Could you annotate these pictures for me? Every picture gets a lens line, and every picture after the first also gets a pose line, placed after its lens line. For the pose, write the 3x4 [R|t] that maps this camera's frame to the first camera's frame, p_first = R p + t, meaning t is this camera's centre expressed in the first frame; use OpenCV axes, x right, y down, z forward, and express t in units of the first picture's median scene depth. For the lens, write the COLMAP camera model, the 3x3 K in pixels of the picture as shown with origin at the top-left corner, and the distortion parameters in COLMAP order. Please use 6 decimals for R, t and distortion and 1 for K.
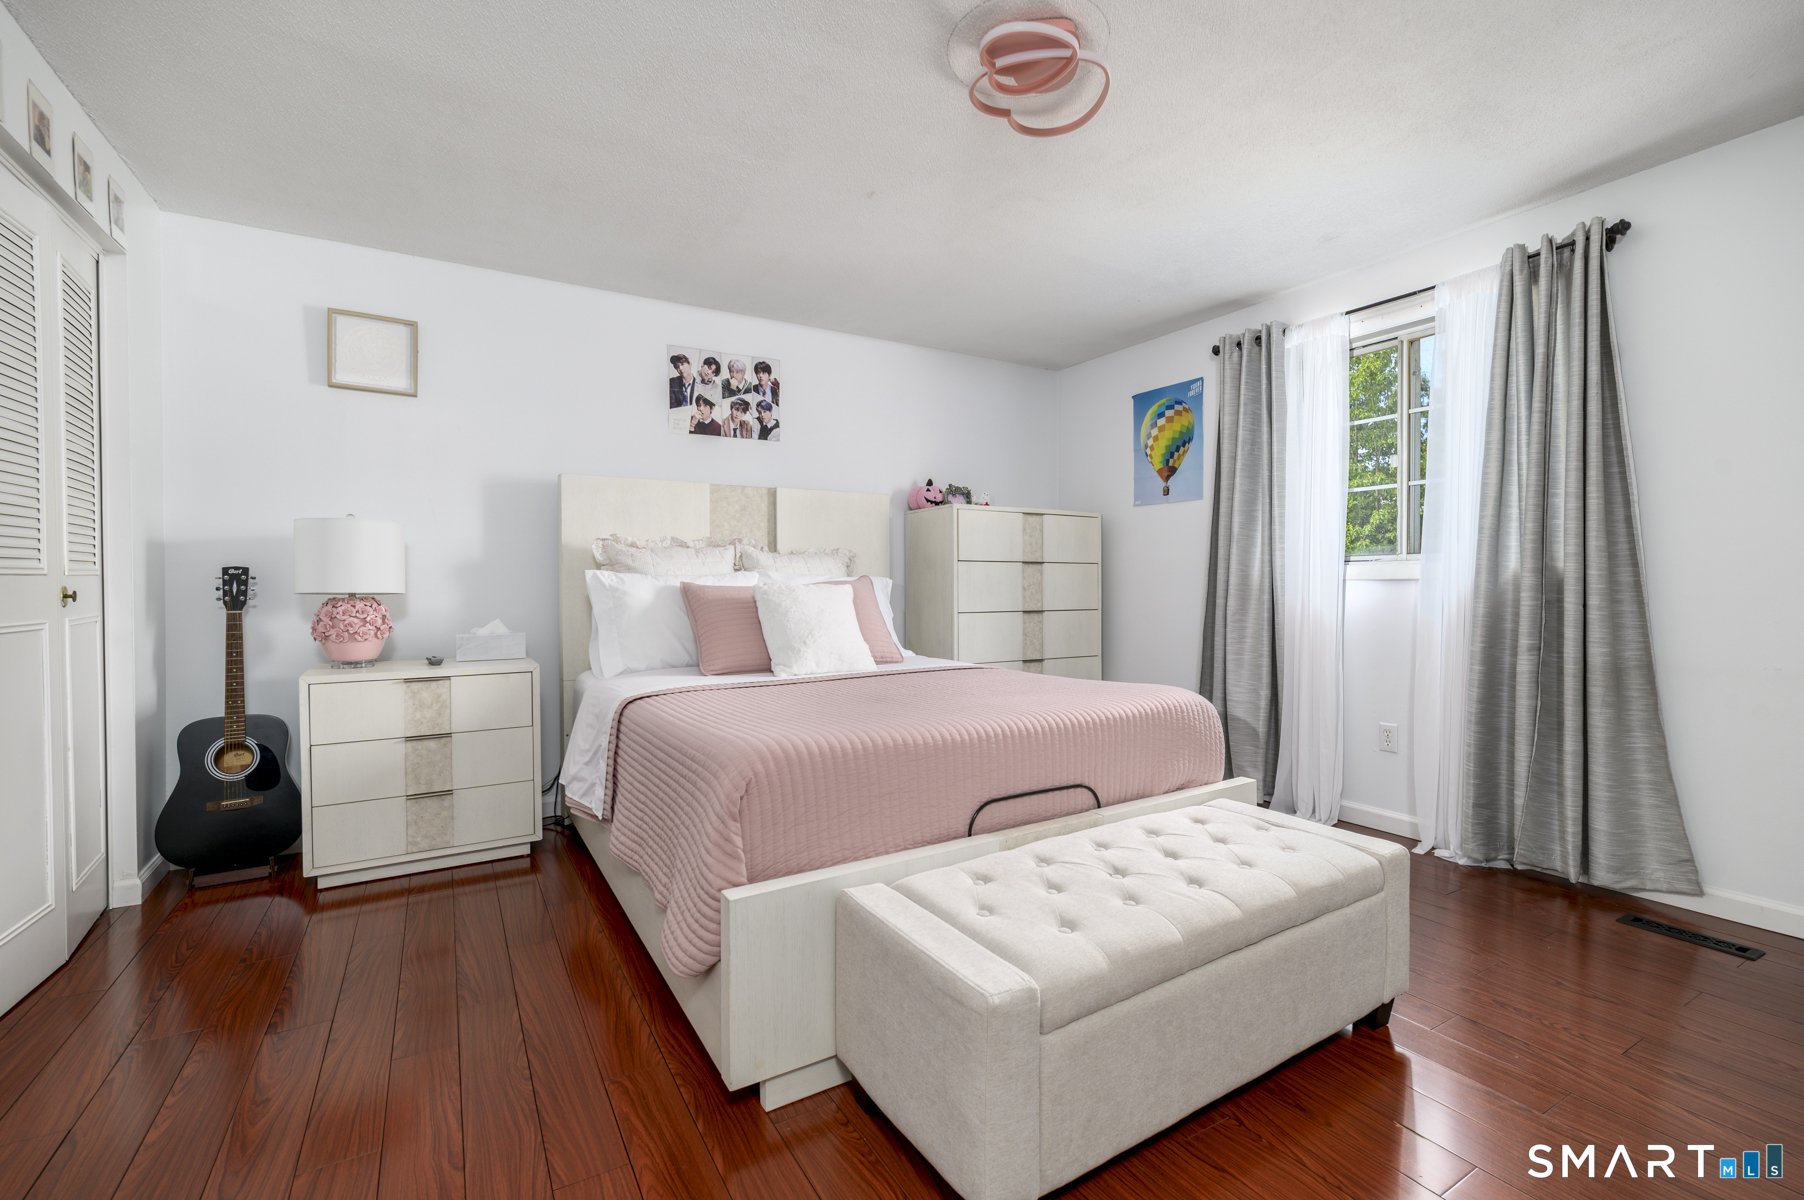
lens RADIAL K [[795.3, 0, 898.4], [0, 795.3, 598.4], [0, 0, 1]] dist [0.000582, -0.001070]
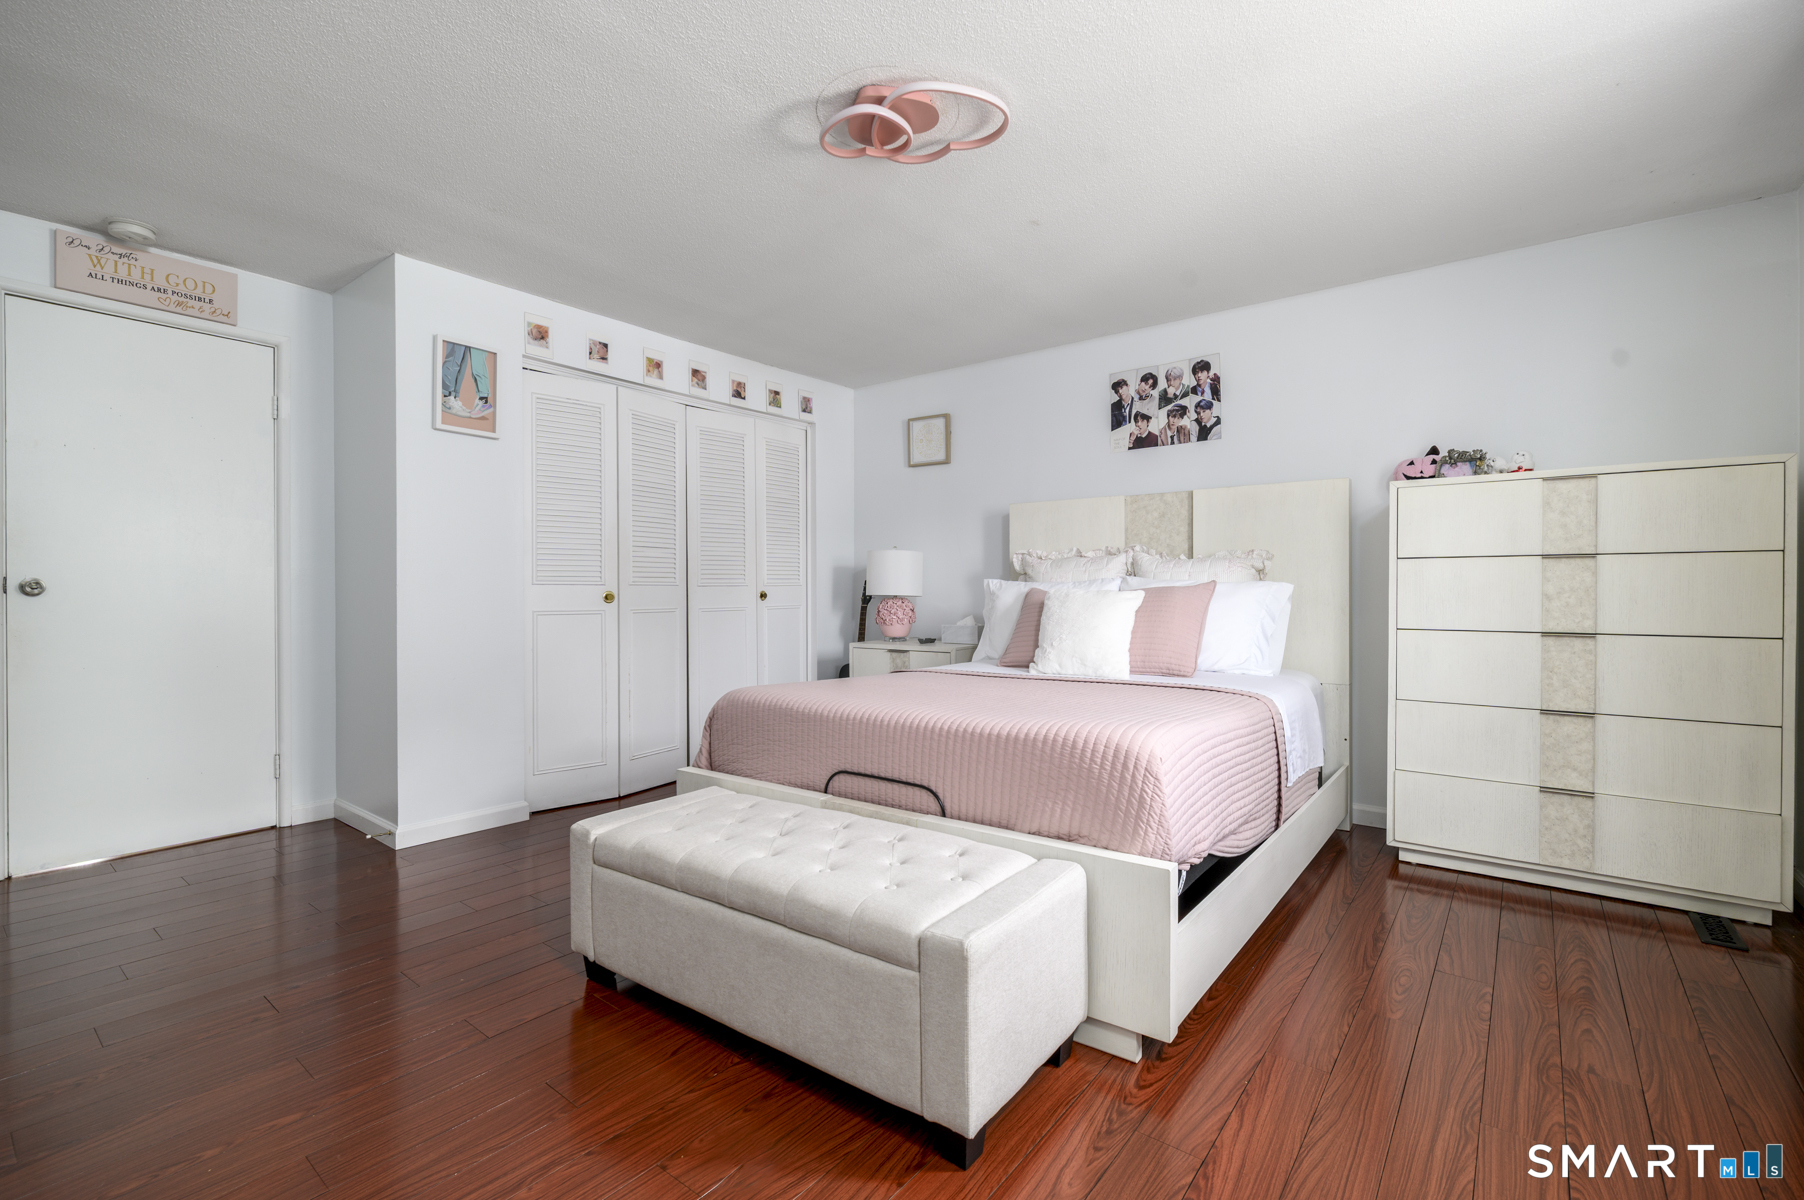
lens RADIAL K [[795.3, 0, 893.6], [0, 795.3, 598.0], [0, 0, 1]] dist [0.000582, -0.001070]
pose [[0.357234, 0.010507, -0.933956, 0.621260], [-0.016985, 0.999844, 0.004751, -0.006370], [0.933860, 0.014166, 0.357357, 0.315609]]
